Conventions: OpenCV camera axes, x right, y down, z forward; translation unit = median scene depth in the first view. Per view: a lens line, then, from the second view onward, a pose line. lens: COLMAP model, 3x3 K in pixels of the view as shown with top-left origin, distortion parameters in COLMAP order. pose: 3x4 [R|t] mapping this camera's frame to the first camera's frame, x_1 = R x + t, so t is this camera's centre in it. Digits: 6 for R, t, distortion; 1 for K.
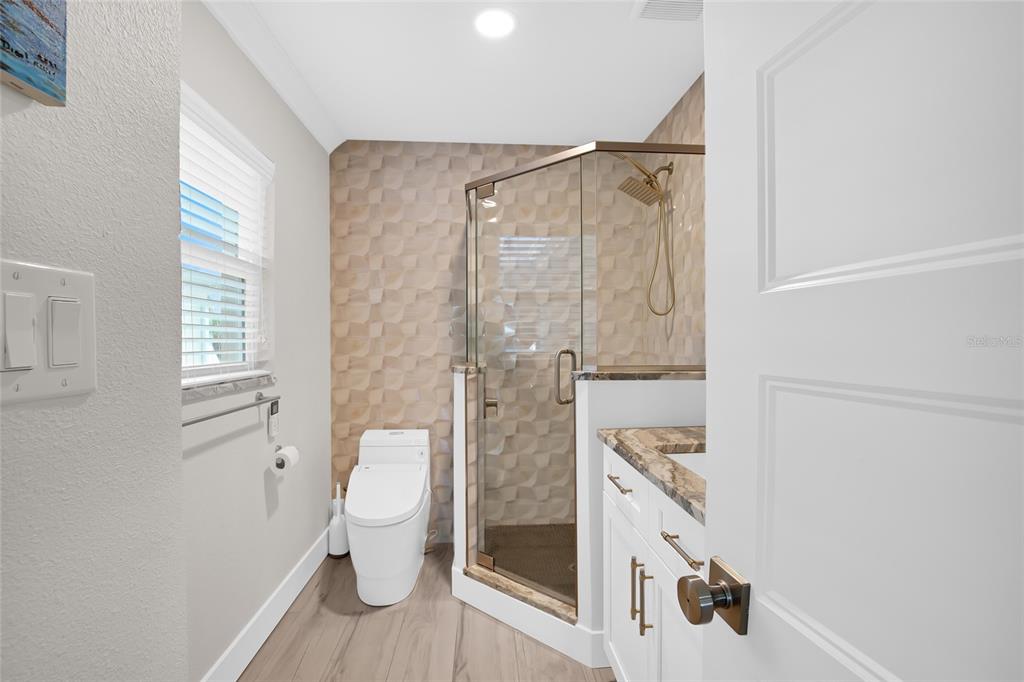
lens RADIAL K [[462.9, 0, 503.7], [0, 462.9, 341.7], [0, 0, 1]] dist [-0.040354, 0.008235]
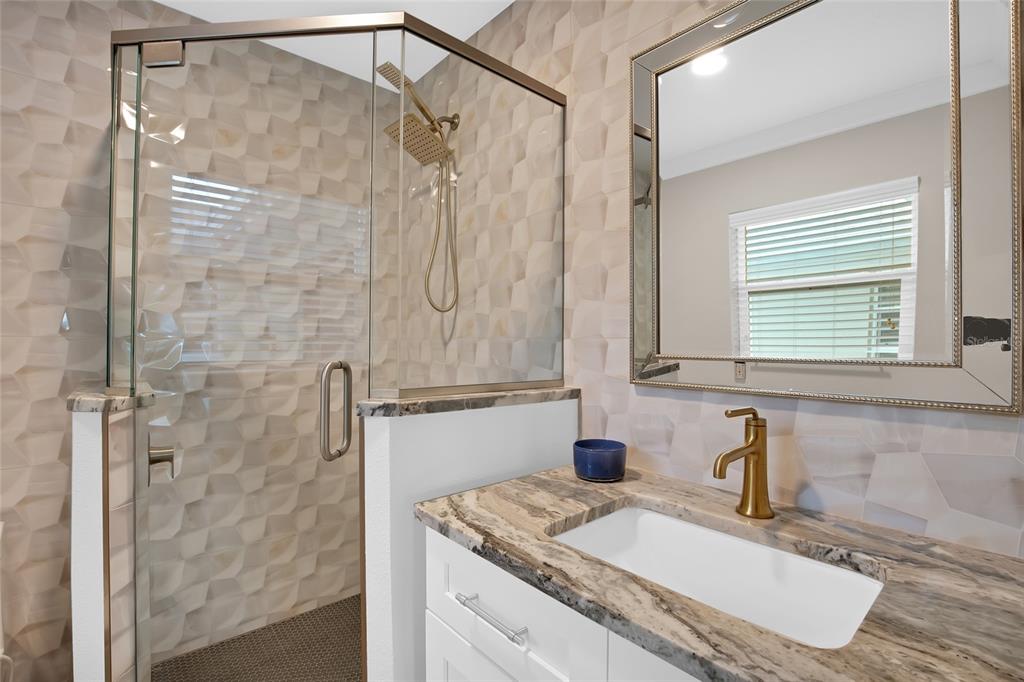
lens RADIAL K [[462.9, 0, 503.7], [0, 462.9, 341.7], [0, 0, 1]] dist [-0.040354, 0.008235]
pose [[0.787640, 0.011125, 0.616036, -0.041256], [-0.007795, 0.999937, -0.008091, -0.003468], [-0.616087, 0.001570, 0.787677, 0.342622]]
